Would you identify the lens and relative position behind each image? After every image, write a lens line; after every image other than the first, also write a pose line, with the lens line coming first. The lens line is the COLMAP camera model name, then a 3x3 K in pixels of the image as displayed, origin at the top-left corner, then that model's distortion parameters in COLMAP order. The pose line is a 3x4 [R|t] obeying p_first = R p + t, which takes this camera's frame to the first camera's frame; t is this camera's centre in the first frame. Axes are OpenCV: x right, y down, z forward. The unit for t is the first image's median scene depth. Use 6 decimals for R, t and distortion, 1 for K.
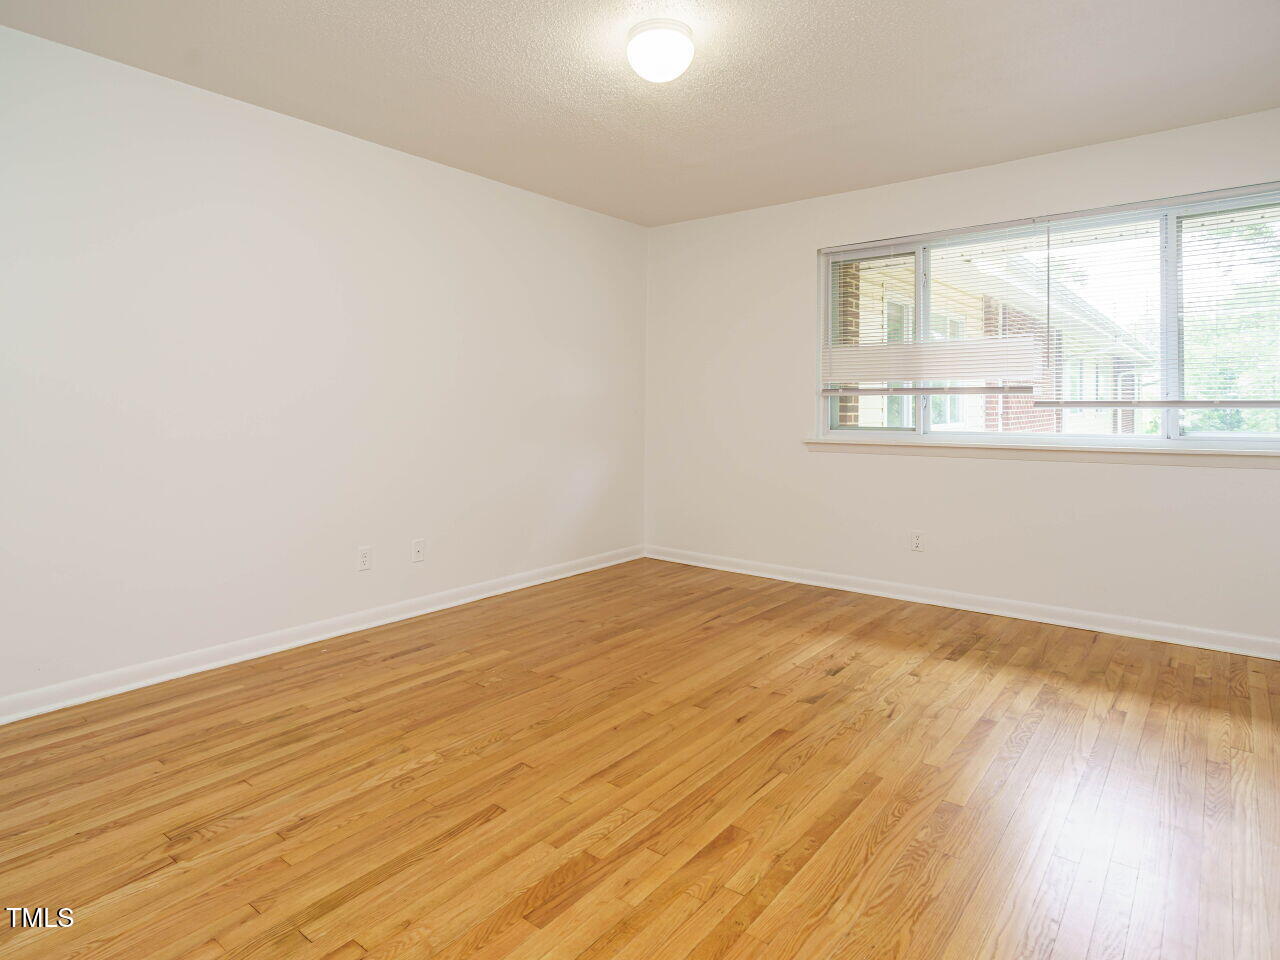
lens RADIAL K [[731.6, 0, 640.2], [0, 731.6, 437.1], [0, 0, 1]] dist [-0.006670, 0.000075]
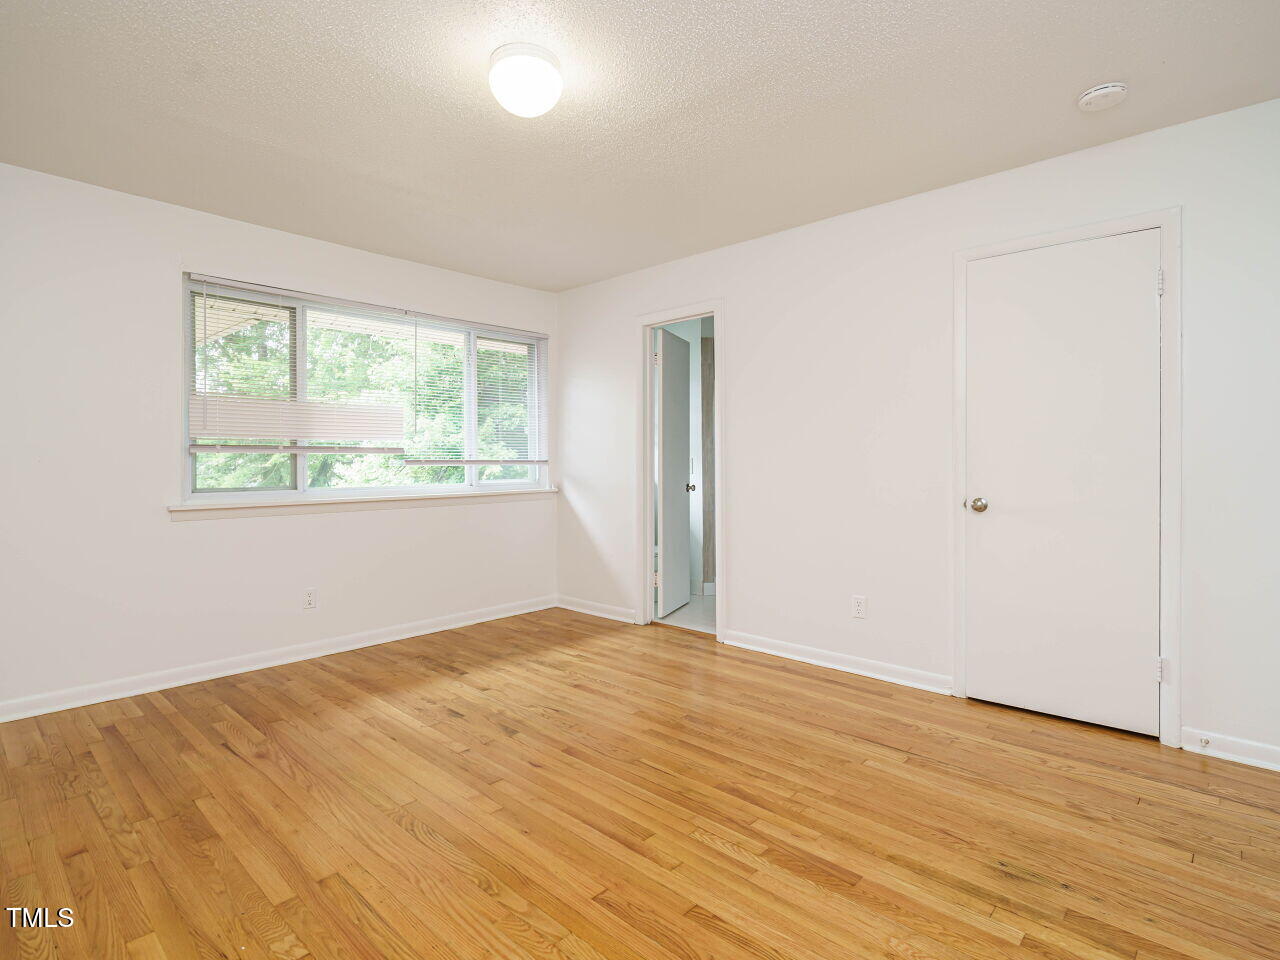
lens RADIAL K [[666.6, 0, 639.8], [0, 666.6, 445.0], [0, 0, 1]] dist [-0.004209, -0.001517]
pose [[0.079093, 0.023116, 0.996599, -0.945413], [0.049228, 0.998421, -0.027065, -0.037914], [-0.995651, 0.051201, 0.077830, 0.898267]]
